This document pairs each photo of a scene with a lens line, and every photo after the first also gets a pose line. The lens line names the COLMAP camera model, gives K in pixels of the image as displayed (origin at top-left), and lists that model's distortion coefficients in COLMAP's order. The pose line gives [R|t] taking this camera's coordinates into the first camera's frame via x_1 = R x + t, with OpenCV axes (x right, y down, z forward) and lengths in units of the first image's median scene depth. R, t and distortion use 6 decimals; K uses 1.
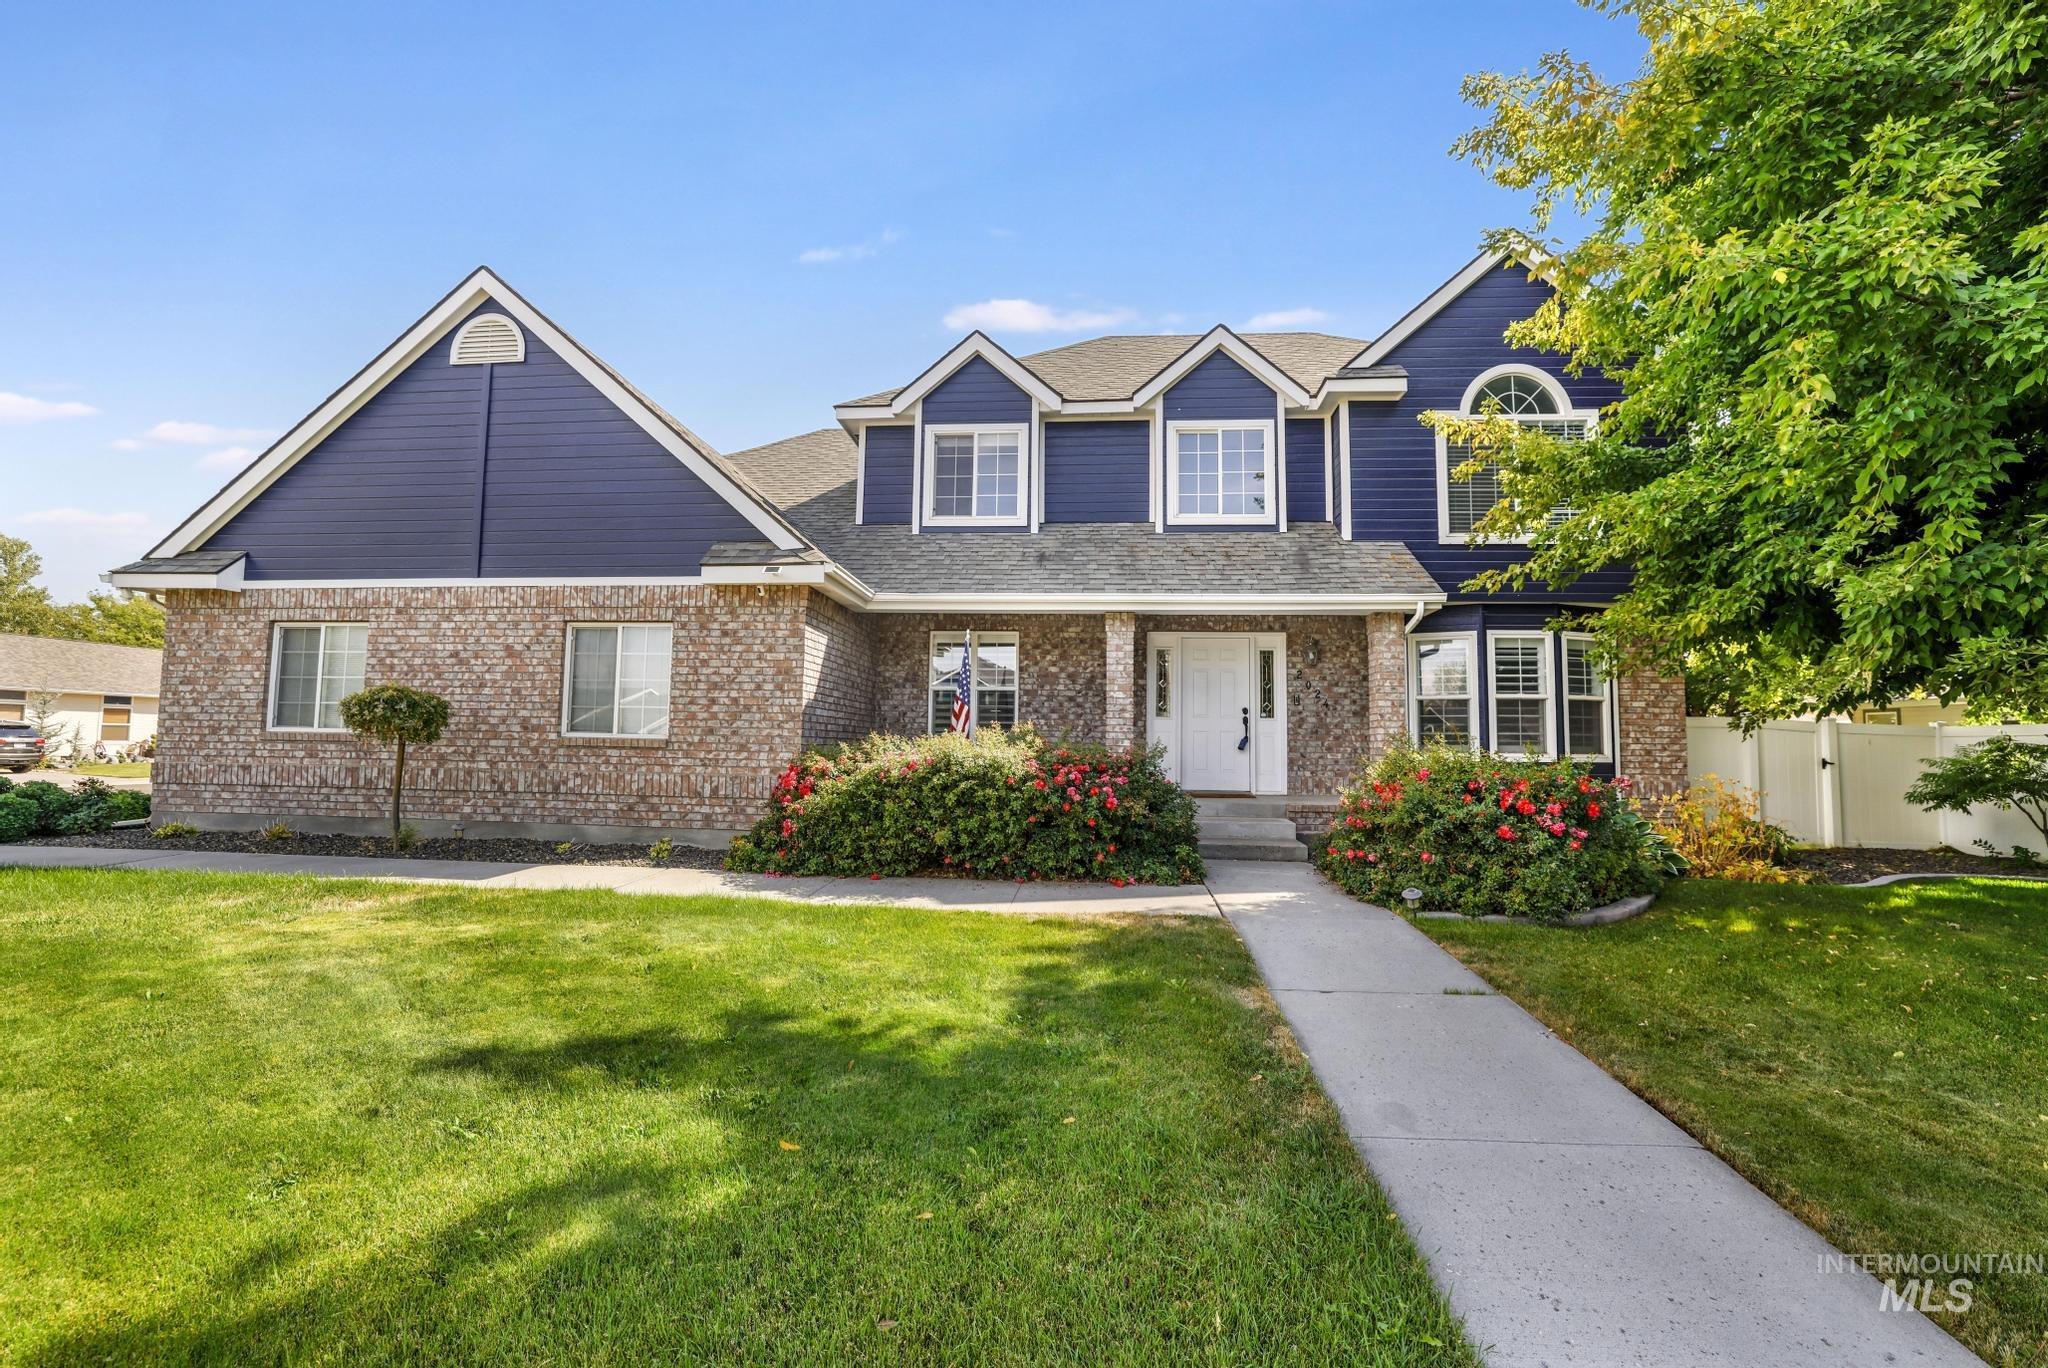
lens RADIAL K [[883.9, 0, 1017.9], [0, 883.9, 685.9], [0, 0, 1]] dist [-0.054573, 0.021023]
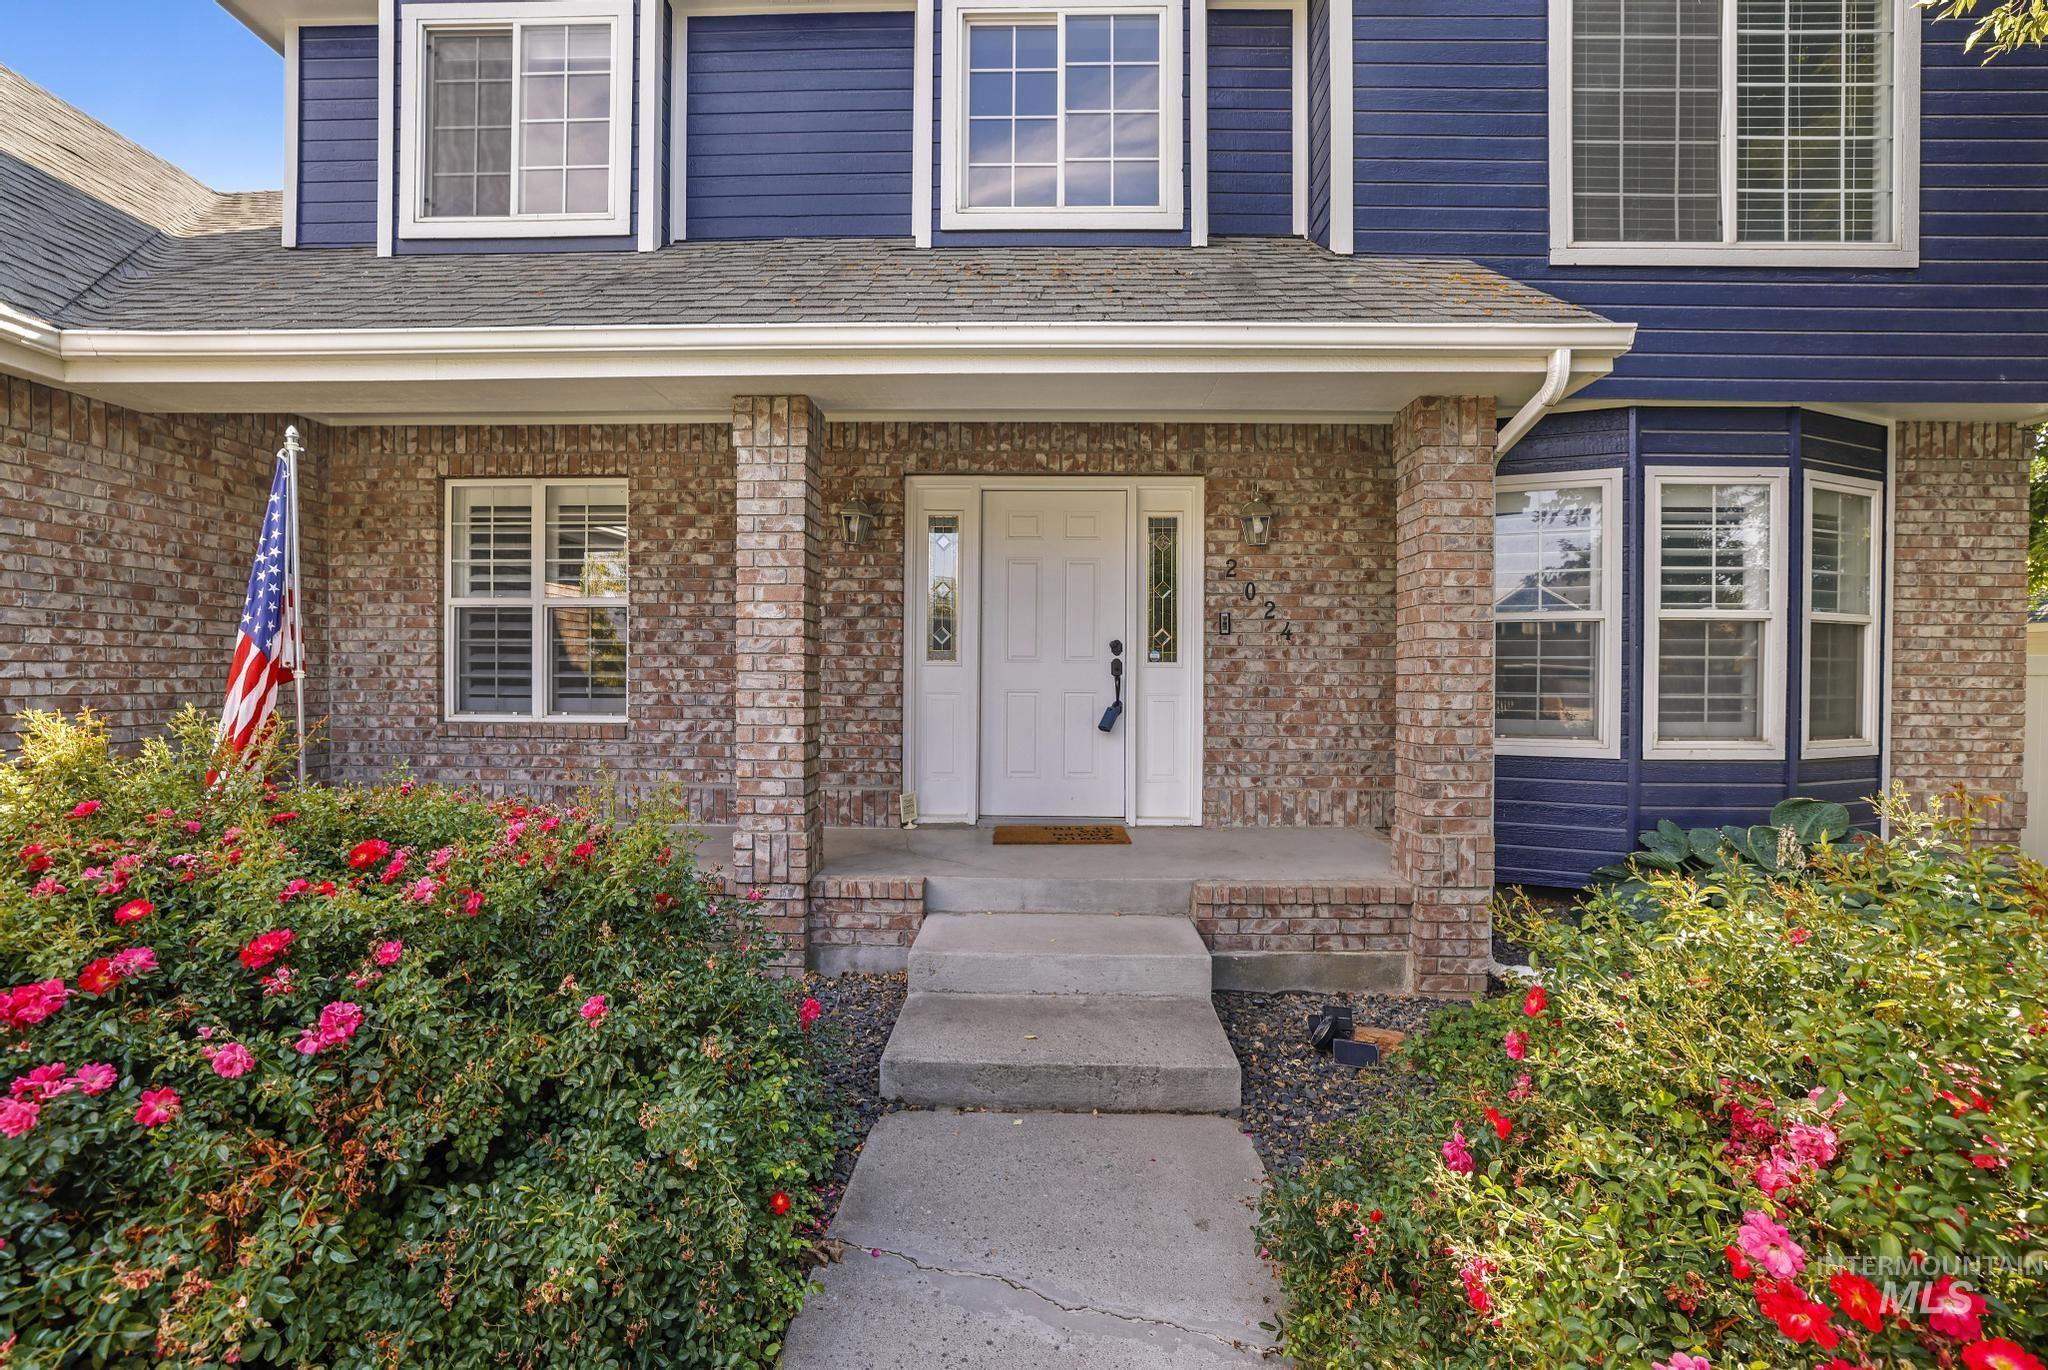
lens RADIAL K [[883.9, 0, 1017.9], [0, 883.9, 686.9], [0, 0, 1]] dist [-0.054573, 0.021023]
pose [[0.997805, -0.009383, 0.065546, 0.178992], [0.003835, 0.996437, 0.084259, 0.009861], [-0.066103, -0.083822, 0.994286, 0.547084]]
